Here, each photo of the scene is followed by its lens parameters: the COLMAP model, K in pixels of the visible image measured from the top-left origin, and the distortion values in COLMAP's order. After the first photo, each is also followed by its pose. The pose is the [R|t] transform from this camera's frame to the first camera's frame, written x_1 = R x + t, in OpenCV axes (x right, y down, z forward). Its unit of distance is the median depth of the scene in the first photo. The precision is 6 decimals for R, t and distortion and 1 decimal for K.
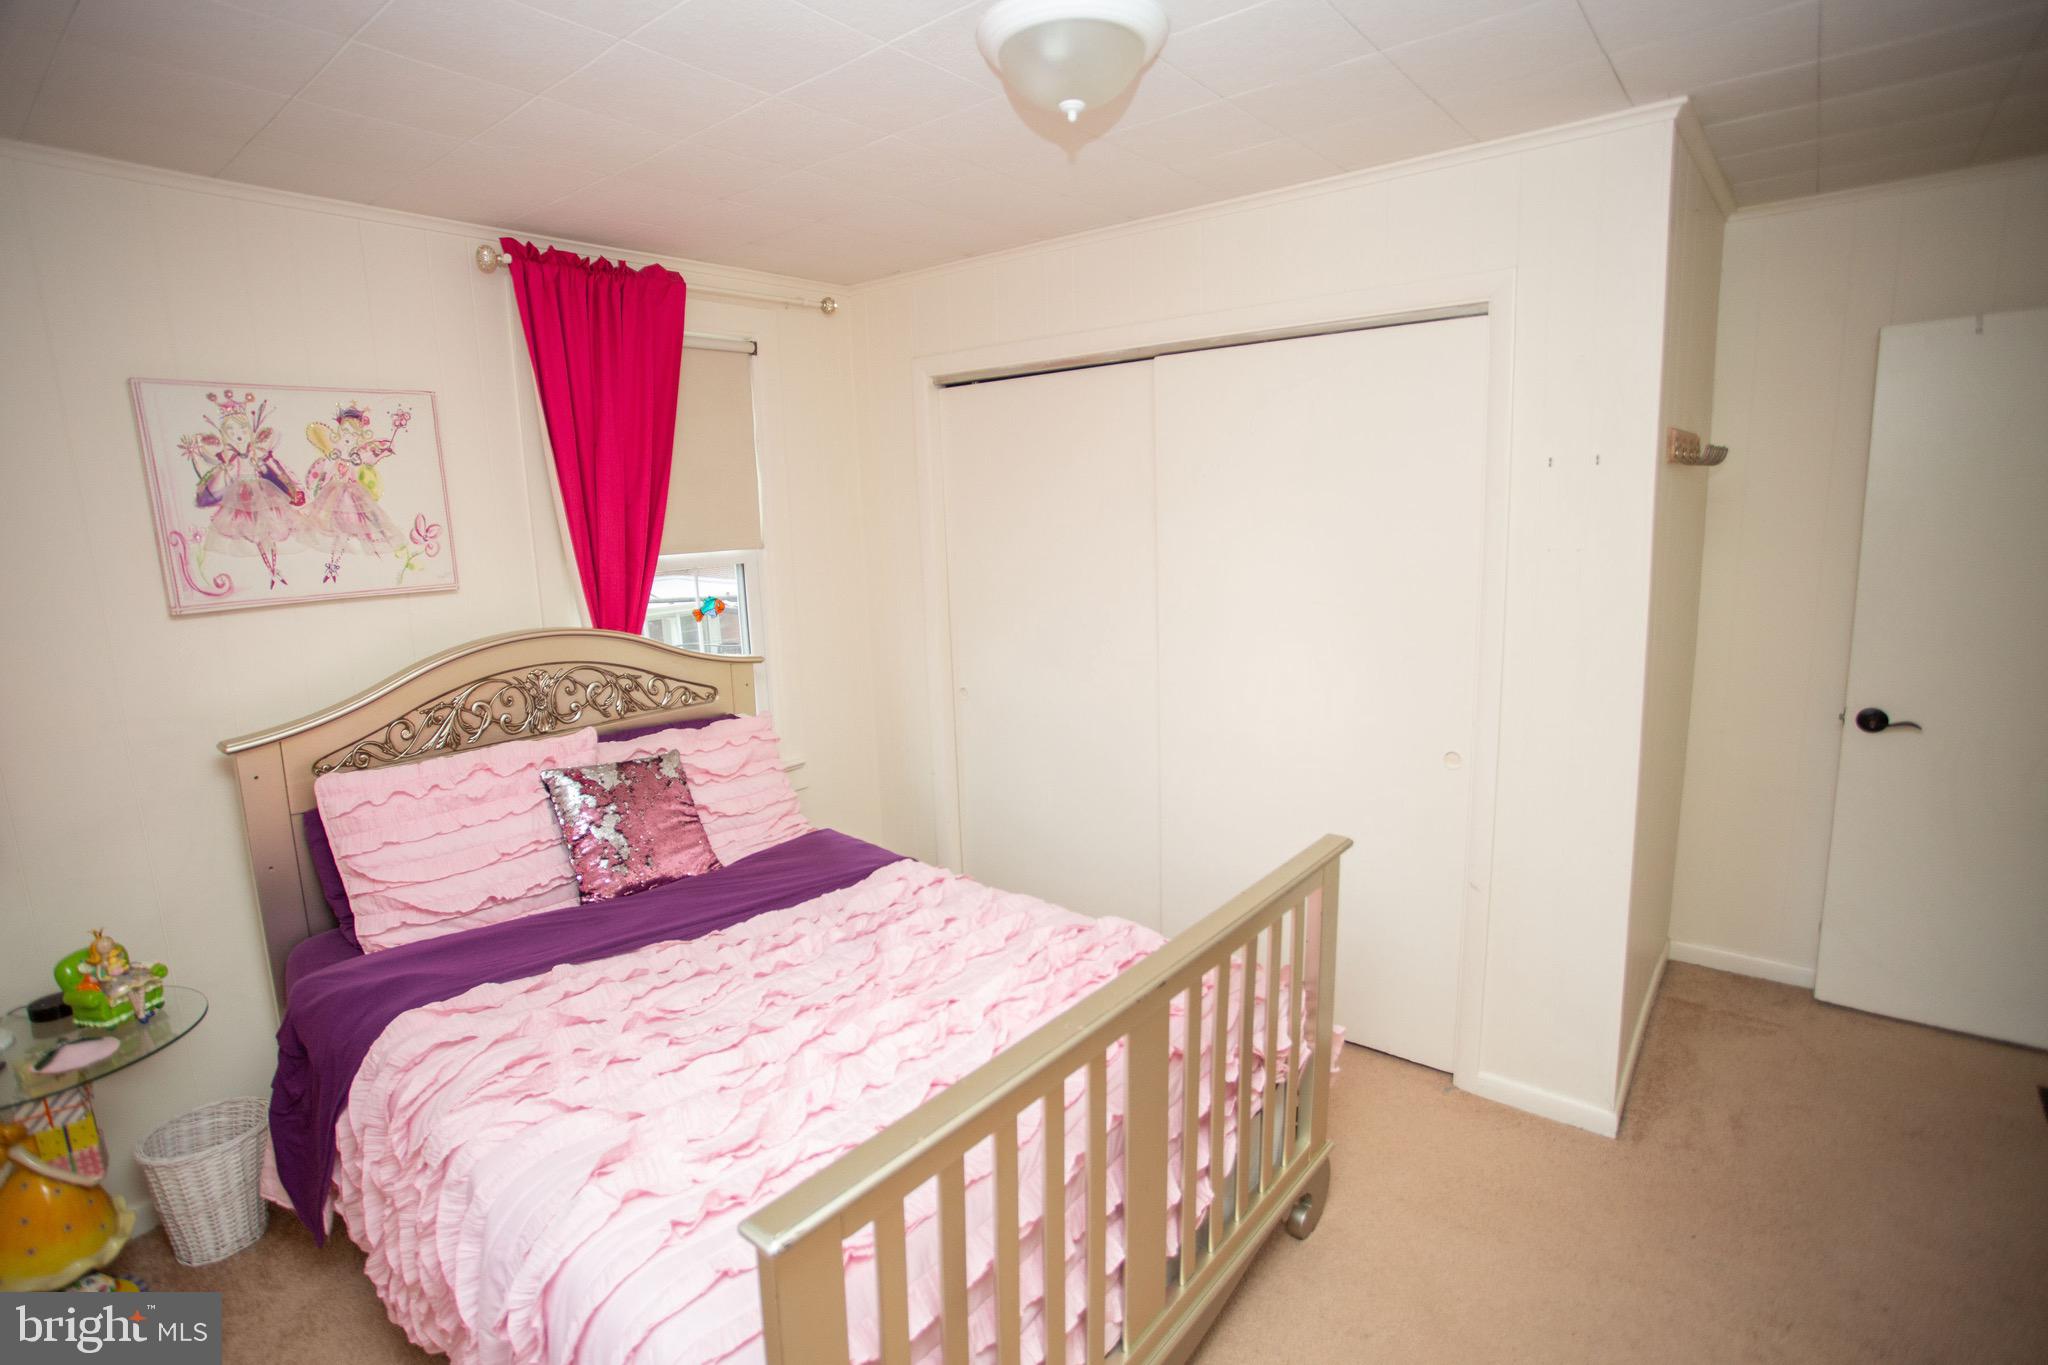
lens RADIAL K [[1018.8, 0, 1017.4], [0, 1018.8, 675.3], [0, 0, 1]] dist [-0.073937, 0.031183]
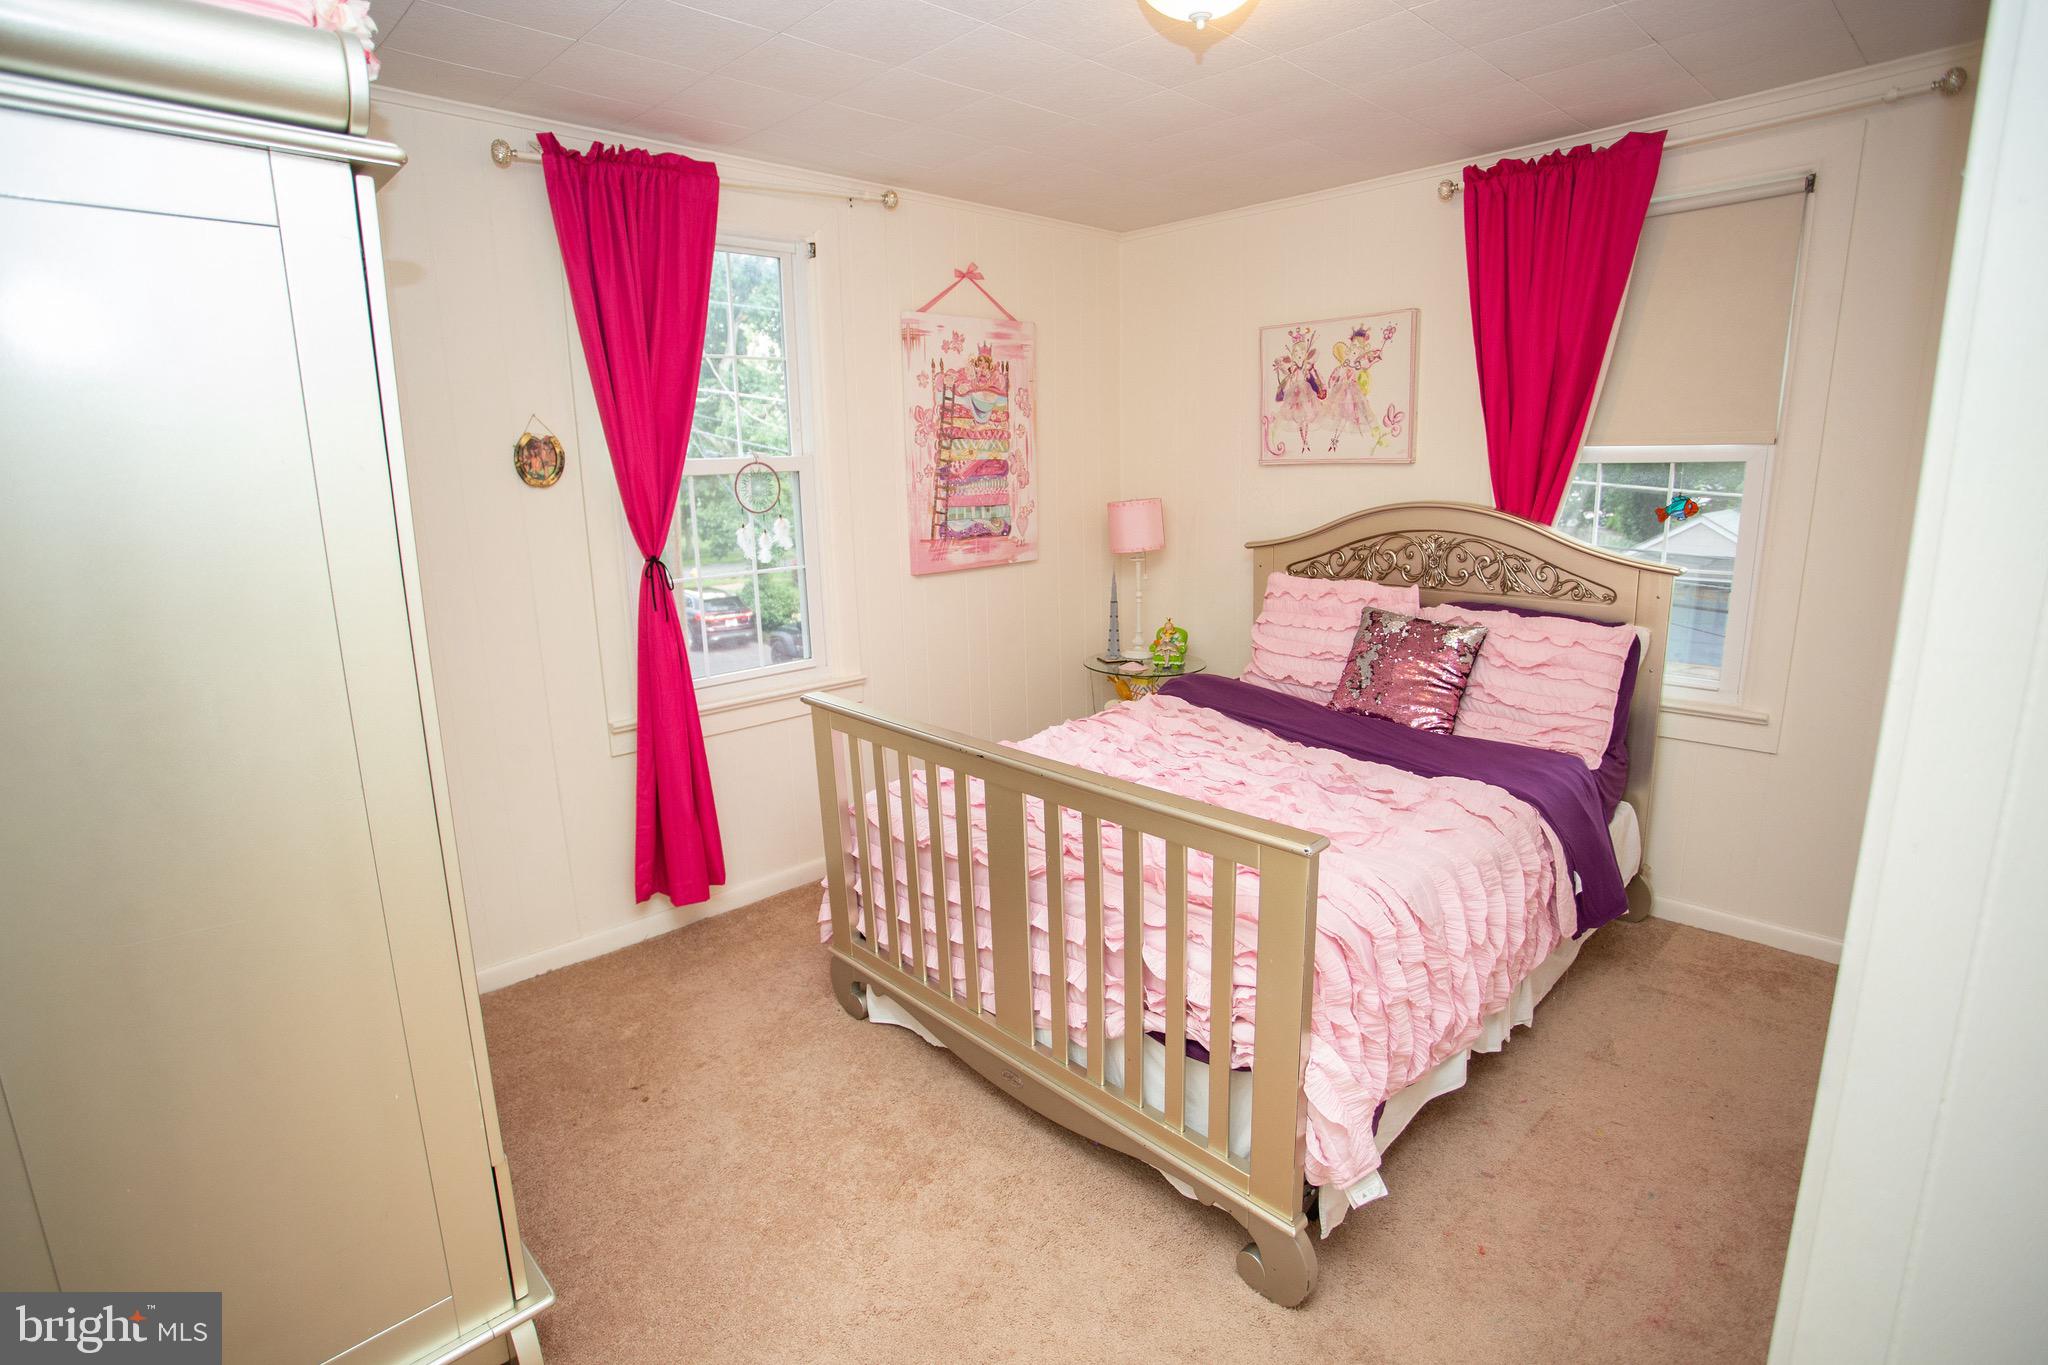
lens RADIAL K [[1018.8, 0, 1017.4], [0, 1018.8, 675.3], [0, 0, 1]] dist [-0.073937, 0.031183]
pose [[-0.156112, 0.235690, -0.959207, 0.901820], [-0.139846, 0.956058, 0.257676, -0.095693], [0.977789, 0.174368, -0.116292, 0.765310]]
